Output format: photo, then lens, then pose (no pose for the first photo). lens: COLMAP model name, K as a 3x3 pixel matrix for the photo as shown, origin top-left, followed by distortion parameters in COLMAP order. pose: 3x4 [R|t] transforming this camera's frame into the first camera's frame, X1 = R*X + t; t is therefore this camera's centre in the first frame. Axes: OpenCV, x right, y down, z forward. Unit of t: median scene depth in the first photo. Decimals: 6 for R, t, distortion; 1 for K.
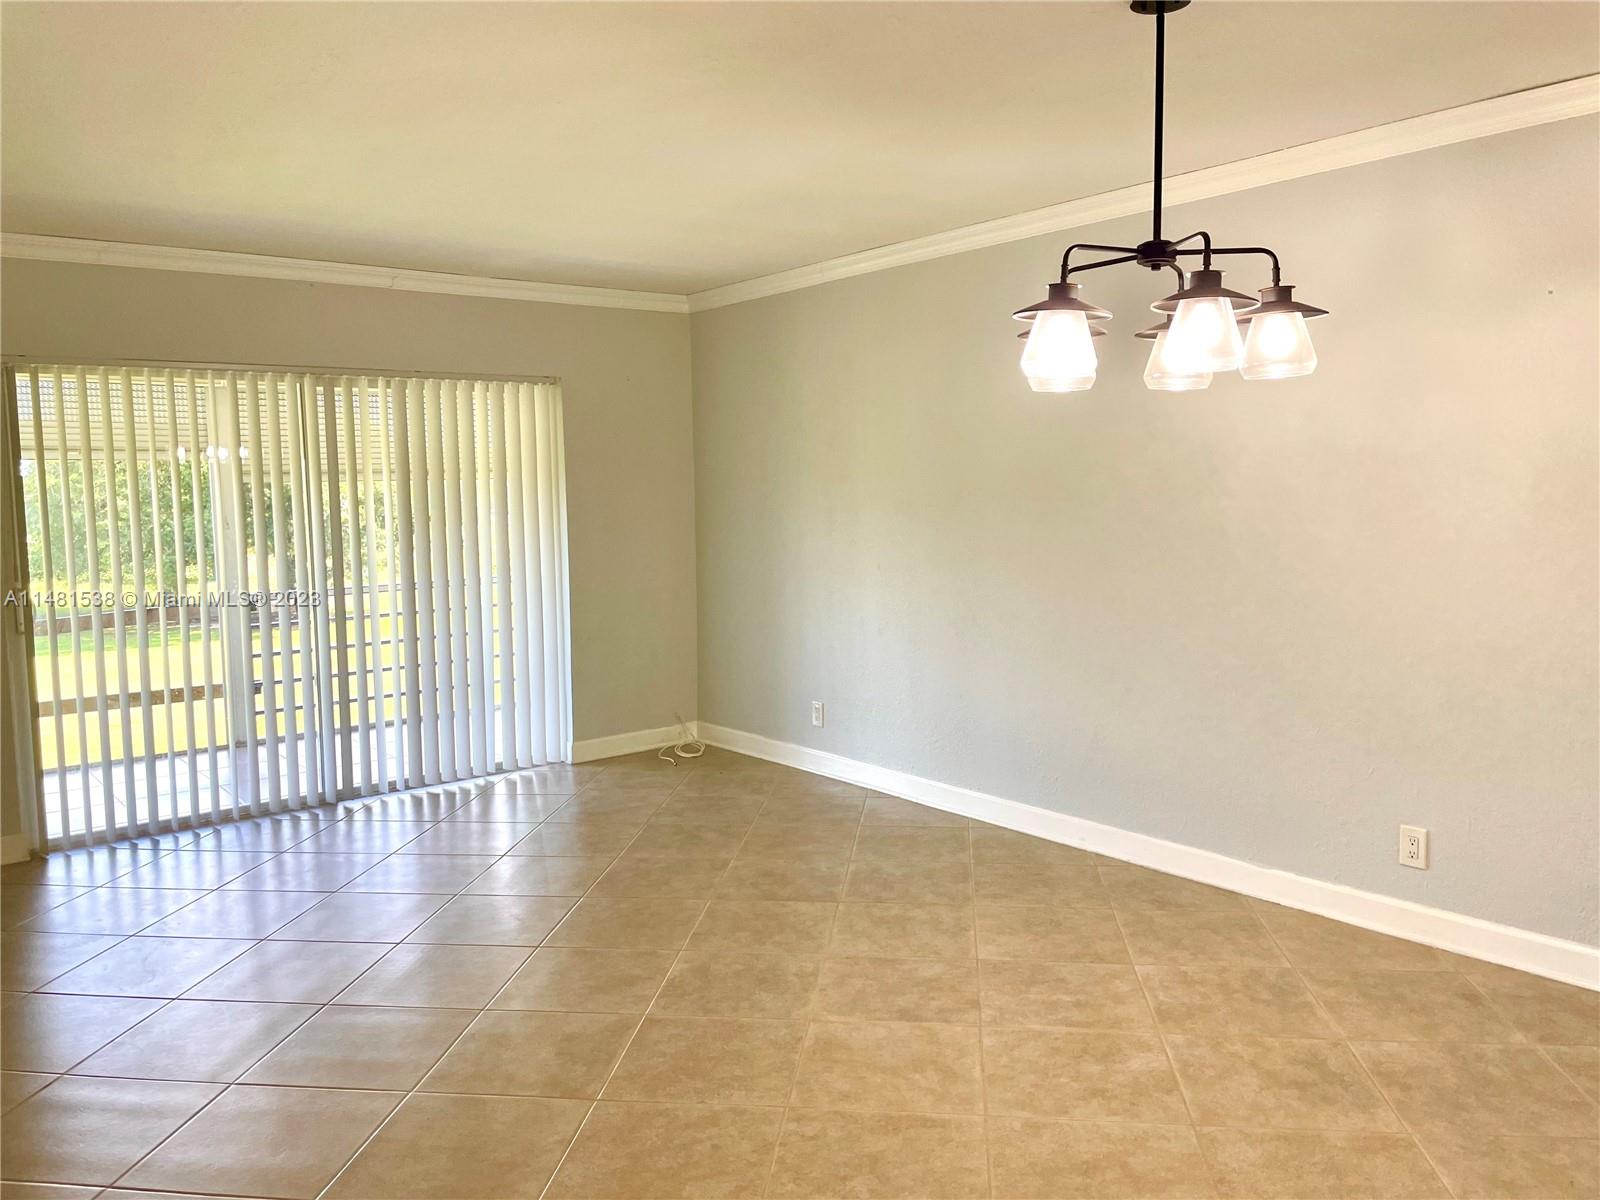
lens RADIAL K [[1224.4, 0, 800.6], [0, 1224.4, 594.7], [0, 0, 1]] dist [0.098331, -0.136466]
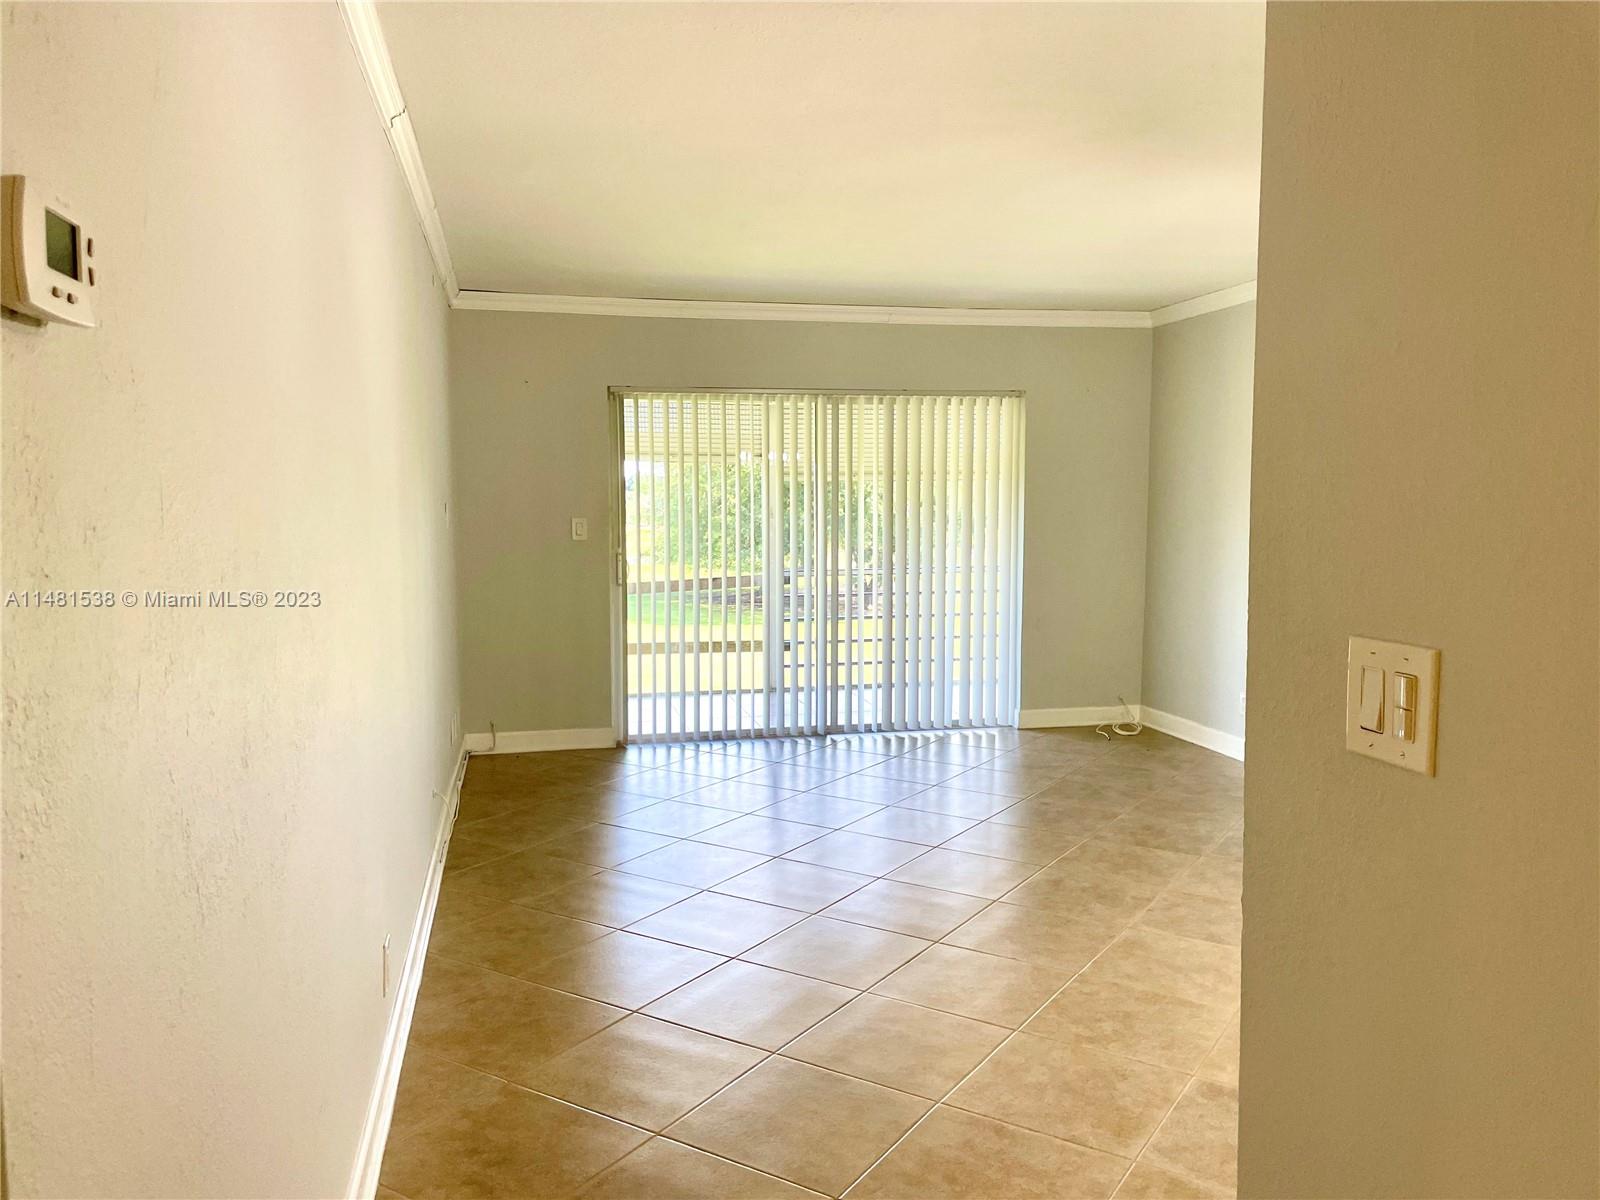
lens RADIAL K [[1224.4, 0, 800.6], [0, 1224.4, 594.7], [0, 0, 1]] dist [0.098331, -0.136466]
pose [[0.901385, 0.054270, -0.429604, 0.199151], [-0.056296, 0.998382, 0.008003, 0.026700], [0.429344, 0.016971, 0.902982, -0.207329]]
